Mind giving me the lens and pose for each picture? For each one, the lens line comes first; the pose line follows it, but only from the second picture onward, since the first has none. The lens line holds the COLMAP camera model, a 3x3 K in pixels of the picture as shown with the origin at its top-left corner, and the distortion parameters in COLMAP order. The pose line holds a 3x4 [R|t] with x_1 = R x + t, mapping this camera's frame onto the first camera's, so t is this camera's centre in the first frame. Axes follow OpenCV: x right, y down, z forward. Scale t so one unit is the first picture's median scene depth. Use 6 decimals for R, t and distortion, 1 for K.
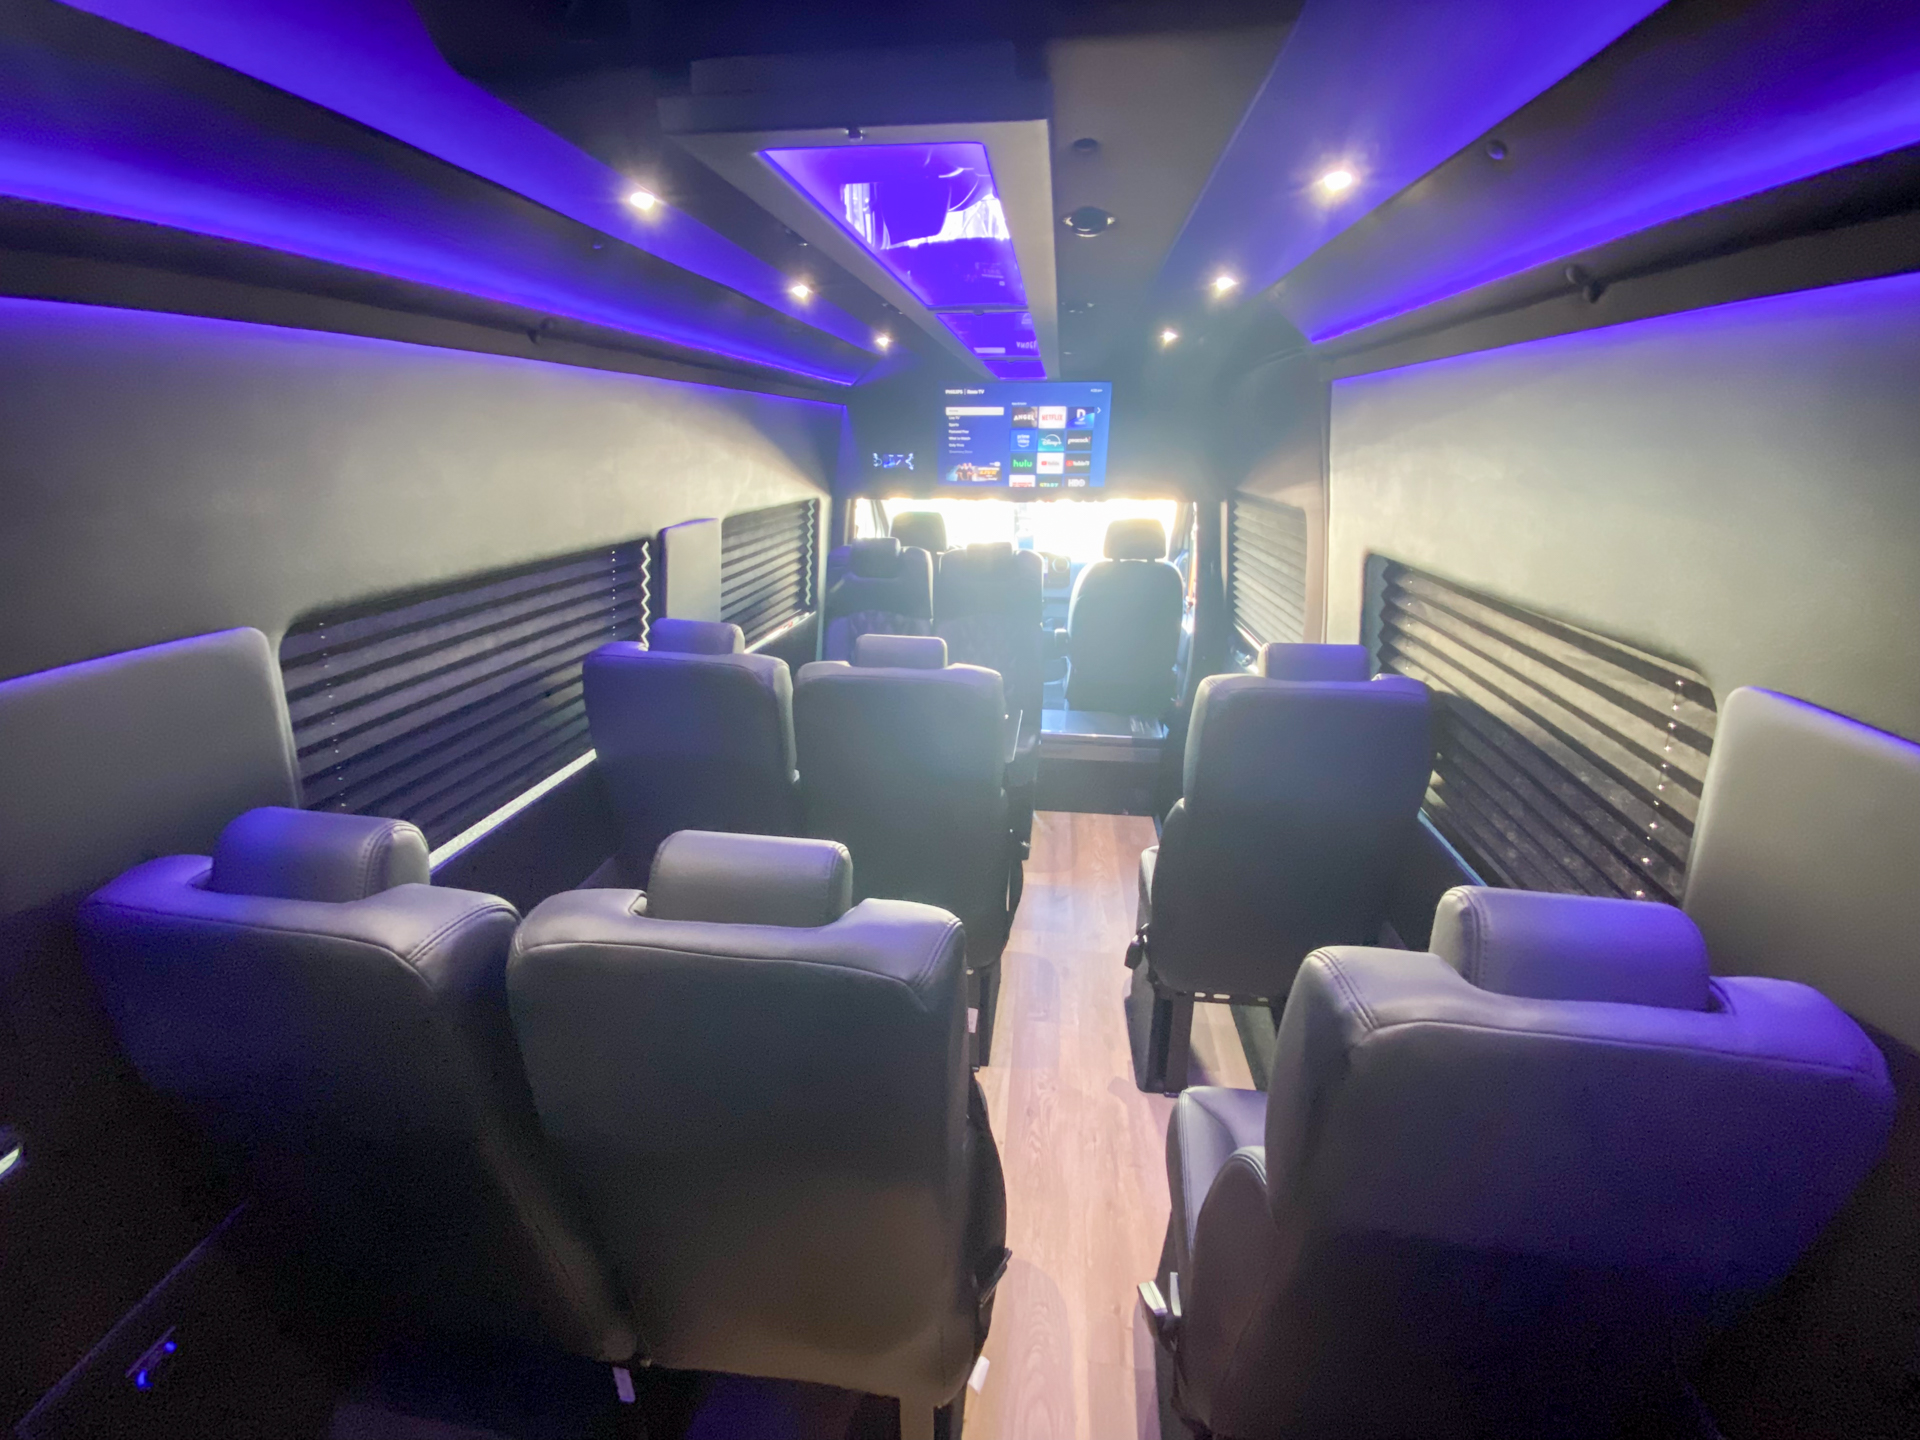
lens RADIAL K [[780.9, 0, 951.6], [0, 780.9, 721.4], [0, 0, 1]] dist [0.000402, -0.000742]
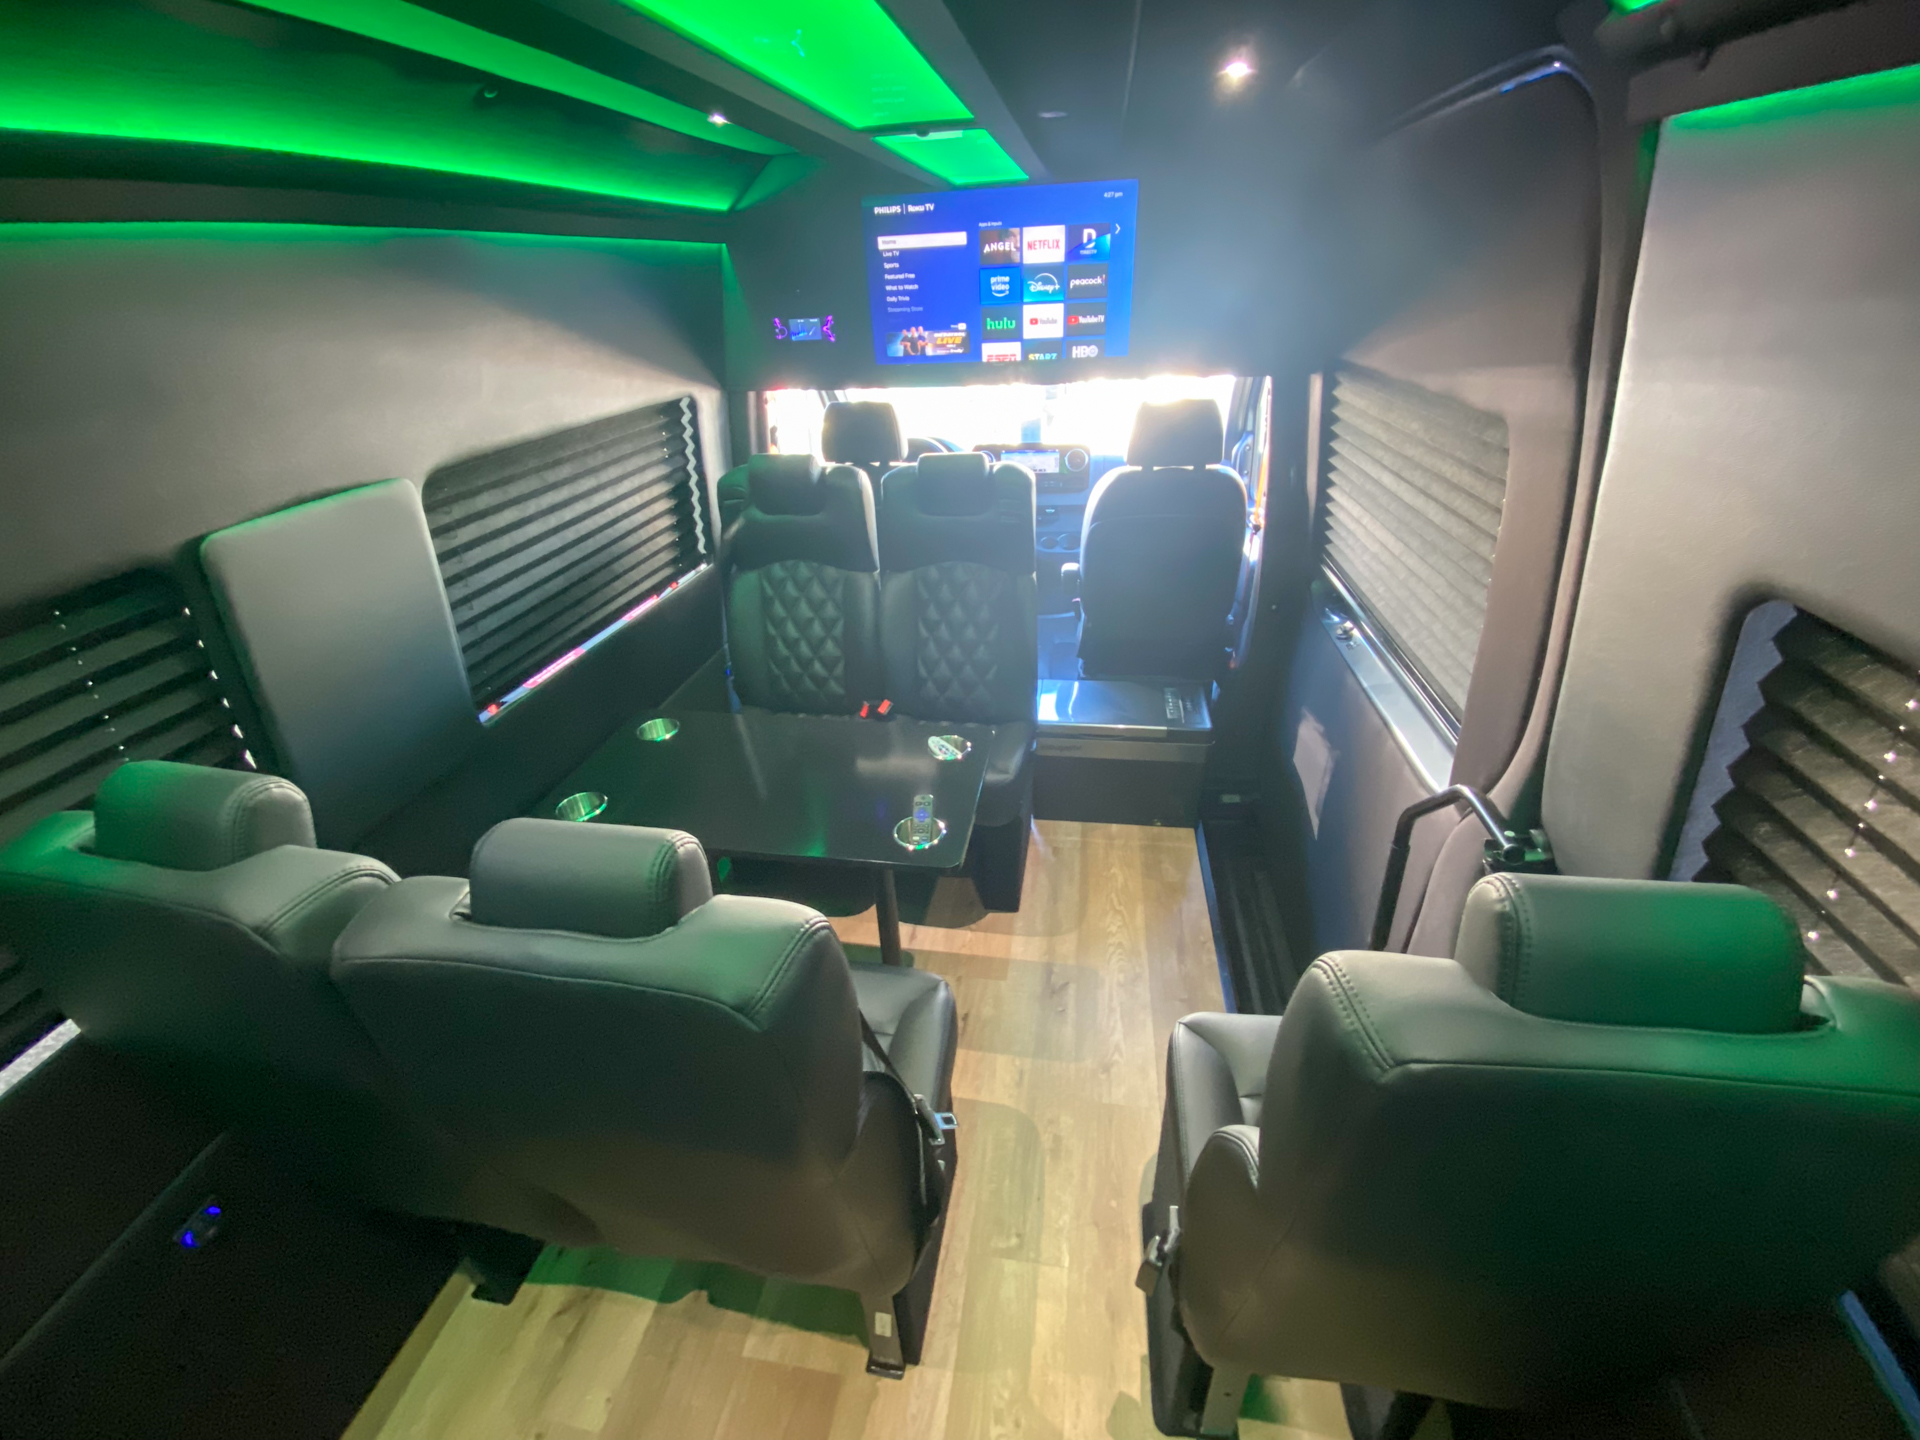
lens RADIAL K [[771.3, 0, 959.9], [0, 771.3, 711.3], [0, 0, 1]] dist [-0.001238, -0.017264]
pose [[0.998448, -0.024011, -0.050245, 0.136751], [0.032054, 0.985610, 0.165965, -0.202362], [0.045536, -0.167318, 0.984851, 0.528994]]
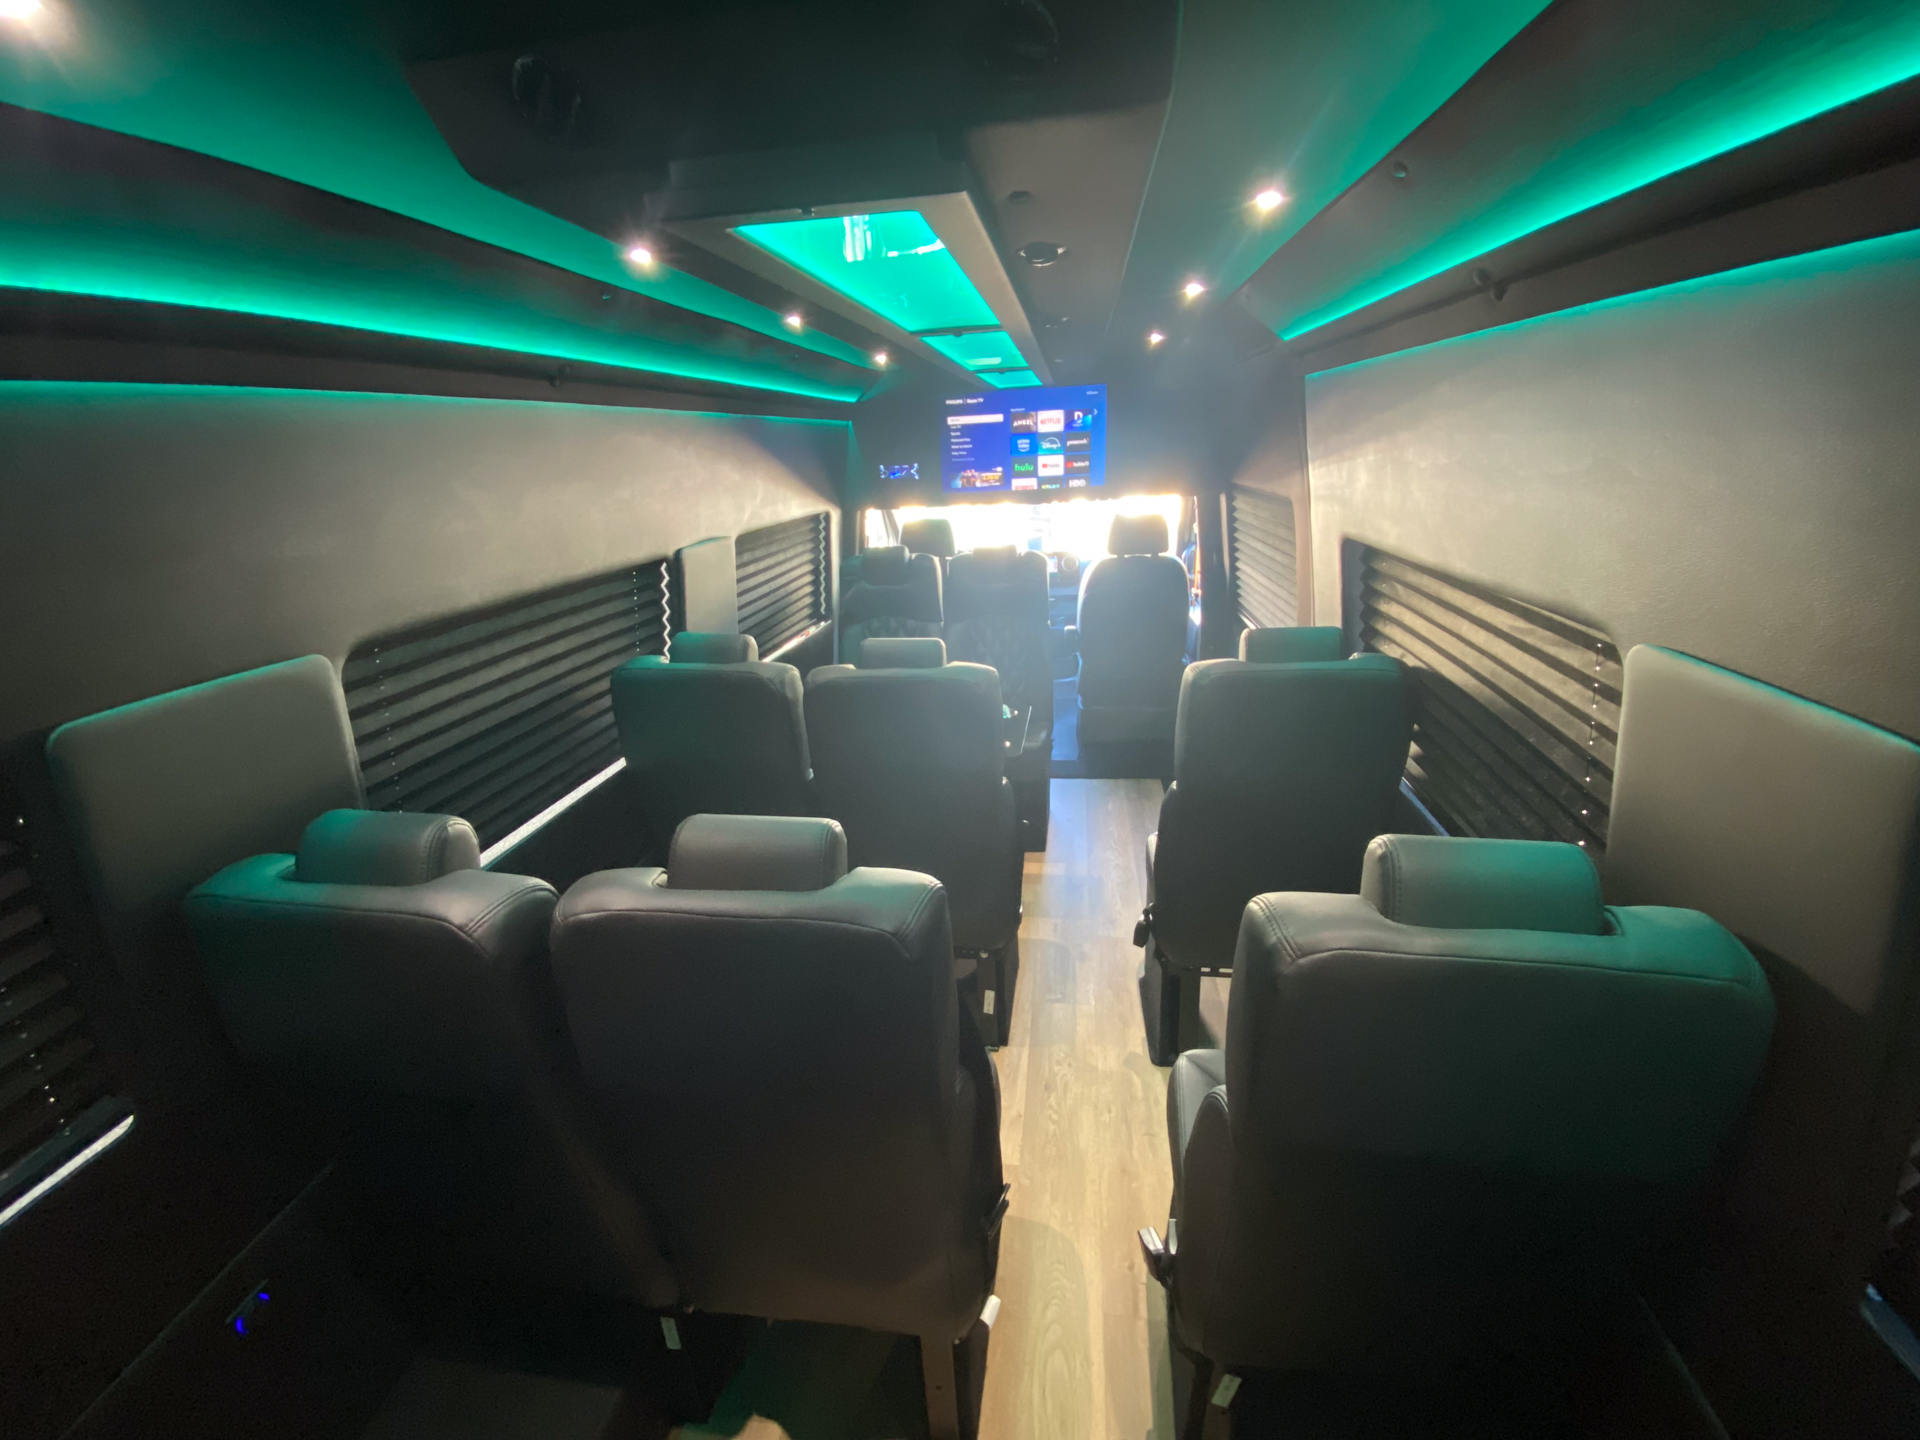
lens RADIAL K [[780.9, 0, 951.6], [0, 780.9, 721.4], [0, 0, 1]] dist [0.000402, -0.000742]
pose [[0.998433, -0.042282, -0.036653, 0.032059], [0.042090, 0.999096, -0.006001, 0.011583], [0.036873, 0.004449, 0.999310, -0.053500]]
